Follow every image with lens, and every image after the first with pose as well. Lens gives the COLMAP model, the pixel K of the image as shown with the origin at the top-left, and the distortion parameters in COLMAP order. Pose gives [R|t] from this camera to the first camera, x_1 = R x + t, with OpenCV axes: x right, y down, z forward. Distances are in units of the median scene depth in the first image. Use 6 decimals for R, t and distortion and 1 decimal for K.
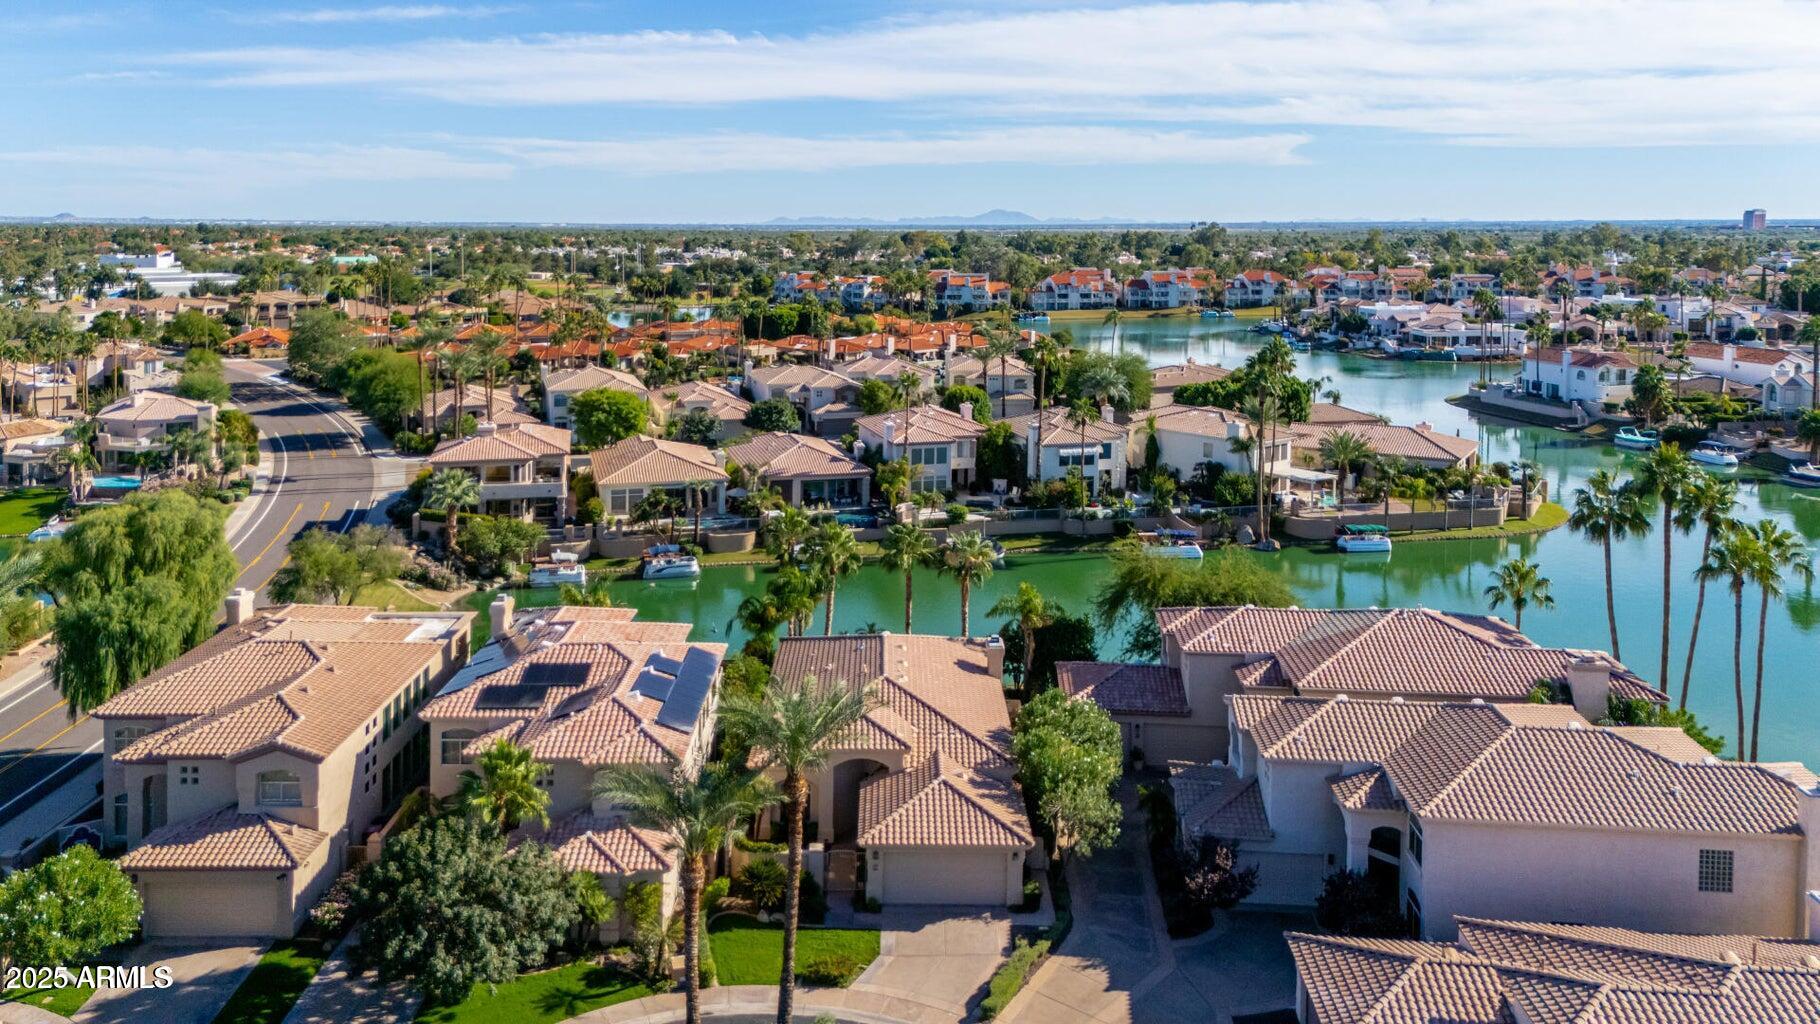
lens RADIAL K [[1440.1, 0, 827.8], [0, 1440.1, 509.8], [0, 0, 1]] dist [0.105561, -0.123047]
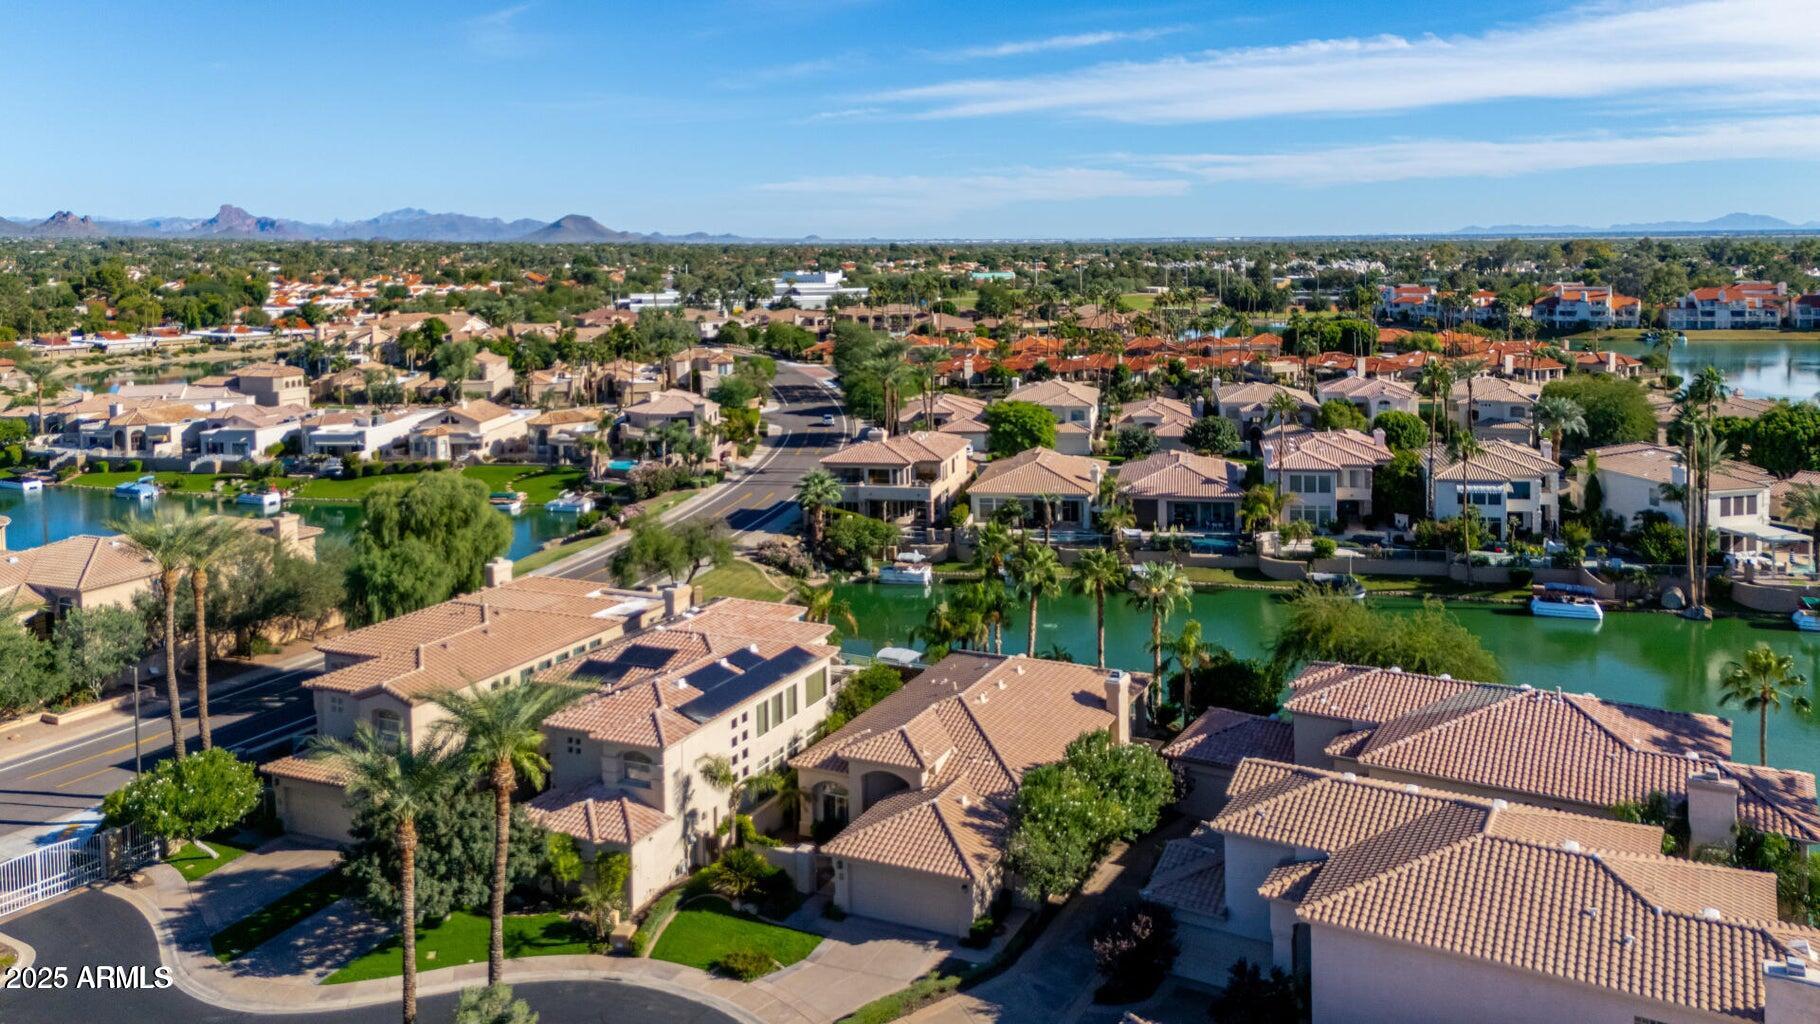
lens RADIAL K [[1415.7, 0, 910.0], [0, 1415.7, 512.0], [0, 0, 1]] dist [0.101925, -0.104072]
pose [[0.916929, 0.068945, -0.393048, 0.149031], [-0.070729, 0.997446, 0.009961, -0.007380], [0.392731, 0.018667, 0.919464, 0.030212]]
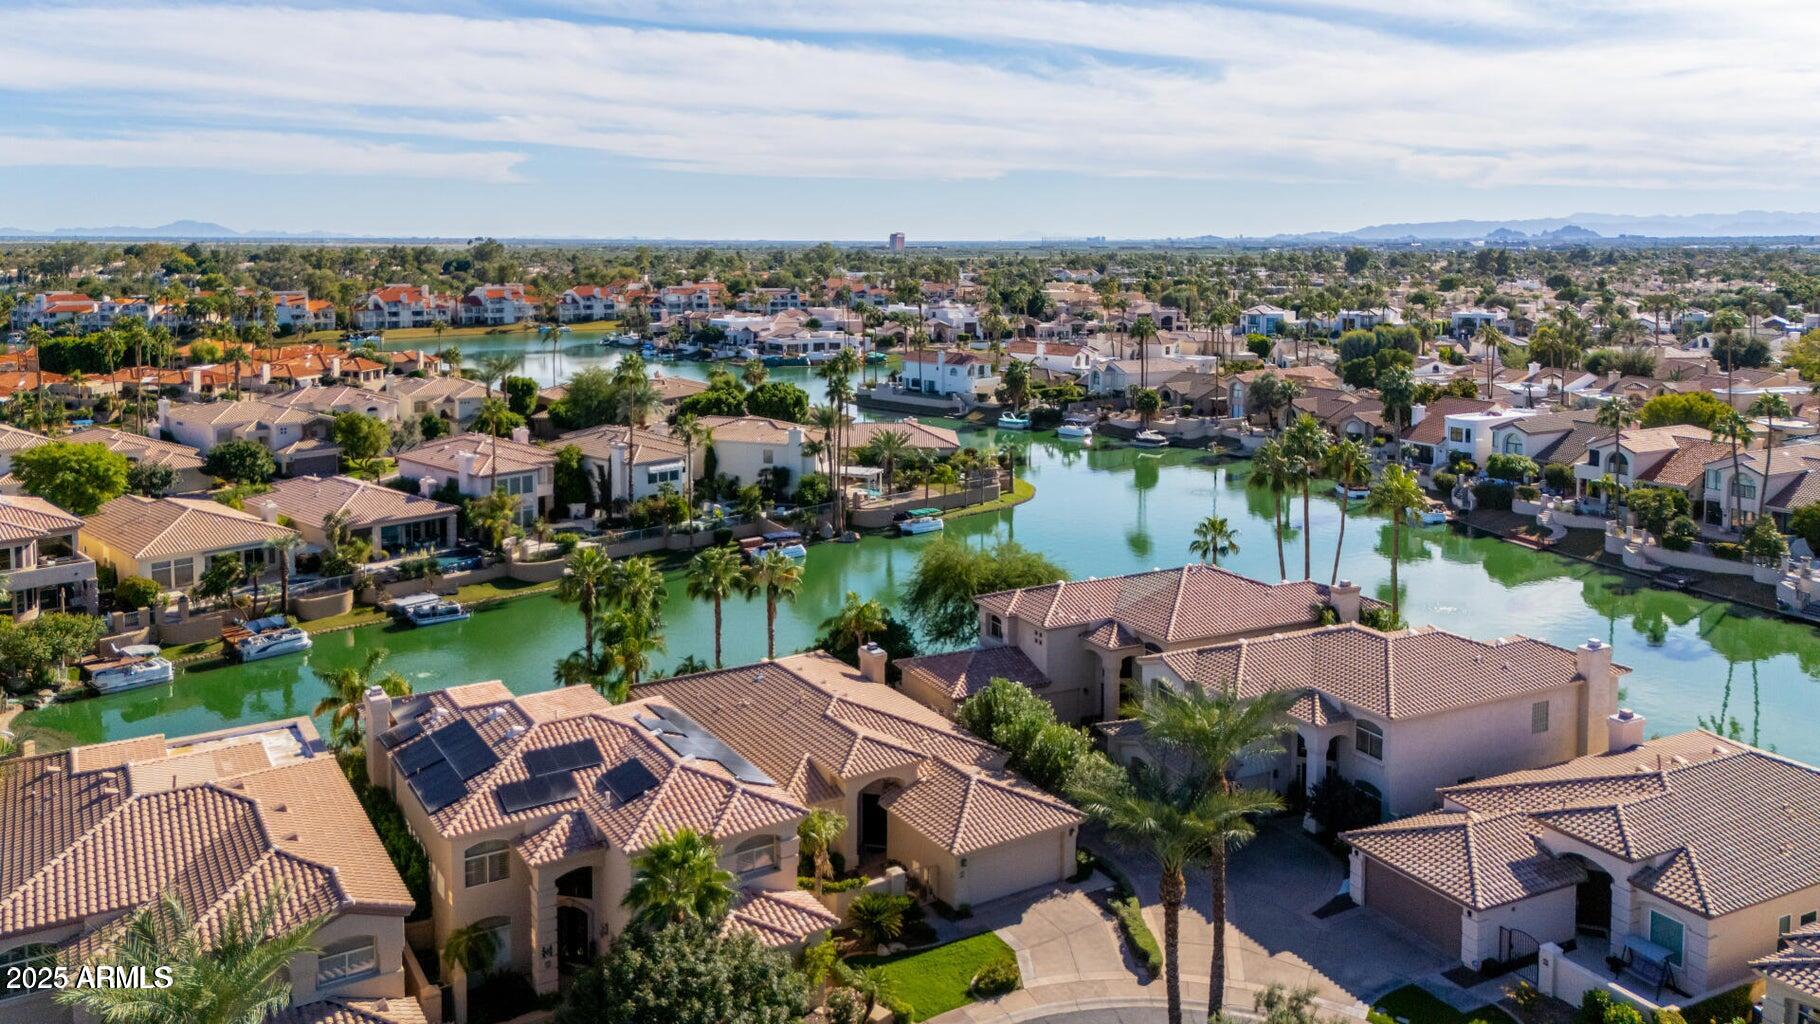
lens RADIAL K [[1408.3, 0, 914.6], [0, 1408.3, 560.1], [0, 0, 1]] dist [0.097092, -0.106027]
pose [[0.830353, -0.124320, 0.543193, -0.168549], [0.109351, 0.992195, 0.059922, -0.012378], [-0.546403, 0.009643, 0.837467, 0.058796]]
